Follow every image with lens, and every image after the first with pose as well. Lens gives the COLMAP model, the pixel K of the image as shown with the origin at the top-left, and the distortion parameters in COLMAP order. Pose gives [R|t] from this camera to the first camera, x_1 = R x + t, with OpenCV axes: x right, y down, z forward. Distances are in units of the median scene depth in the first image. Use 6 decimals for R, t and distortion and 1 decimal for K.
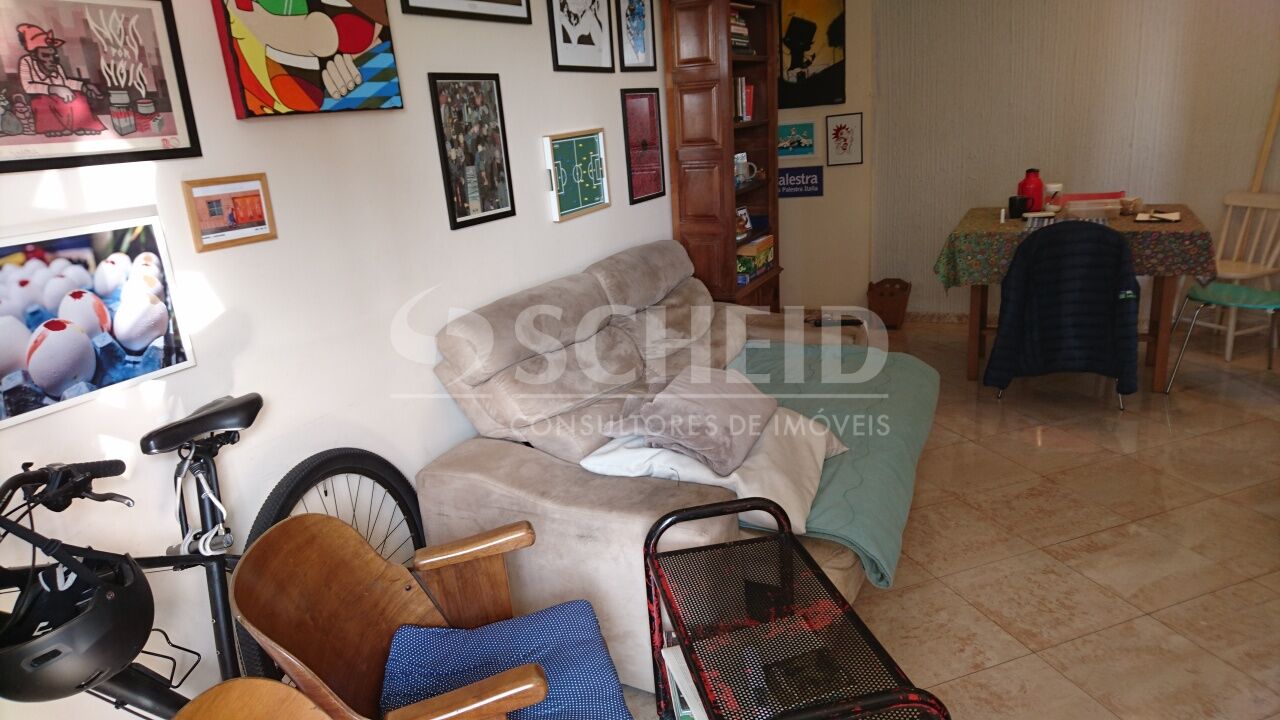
lens RADIAL K [[802.2, 0, 640.0], [0, 802.2, 360.0], [0, 0, 1]] dist [0.192315, -0.348646]
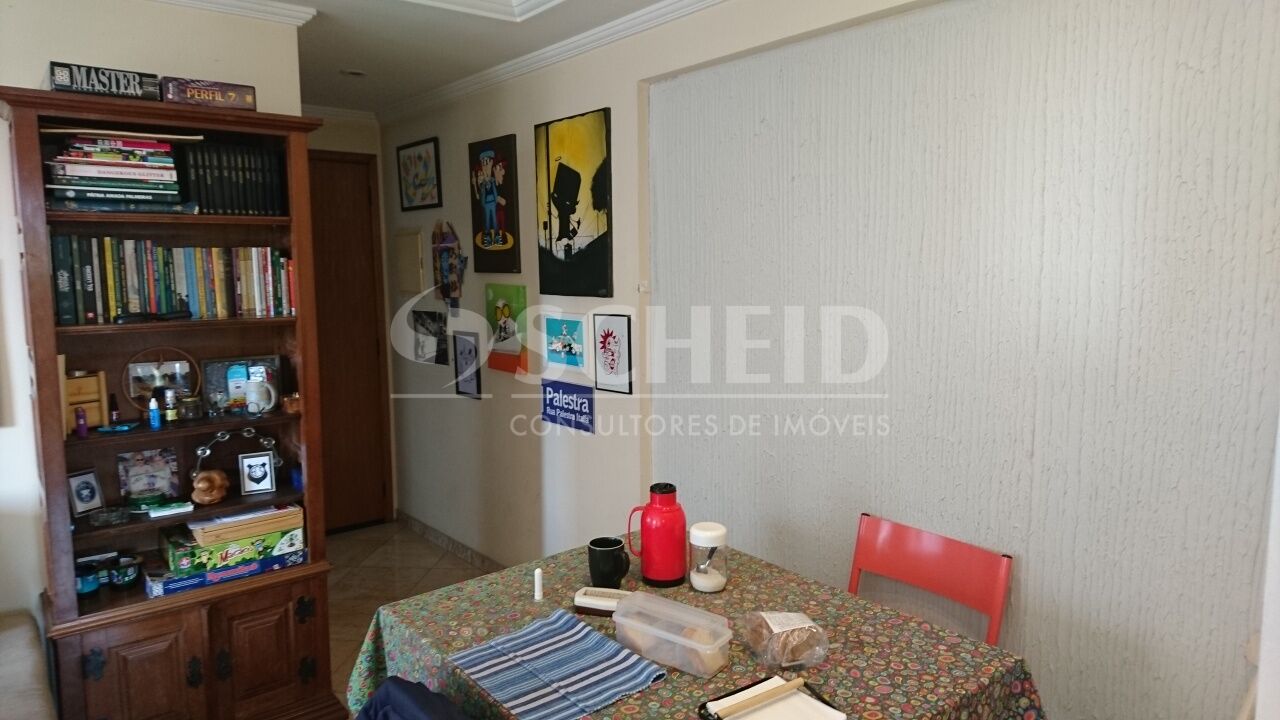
lens RADIAL K [[802.2, 0, 640.0], [0, 802.2, 360.0], [0, 0, 1]] dist [0.192315, -0.348646]
pose [[0.915889, 0.118498, -0.383544, 0.505673], [-0.177800, 0.976358, -0.122930, -0.194486], [0.359909, 0.180785, 0.915304, 0.455227]]
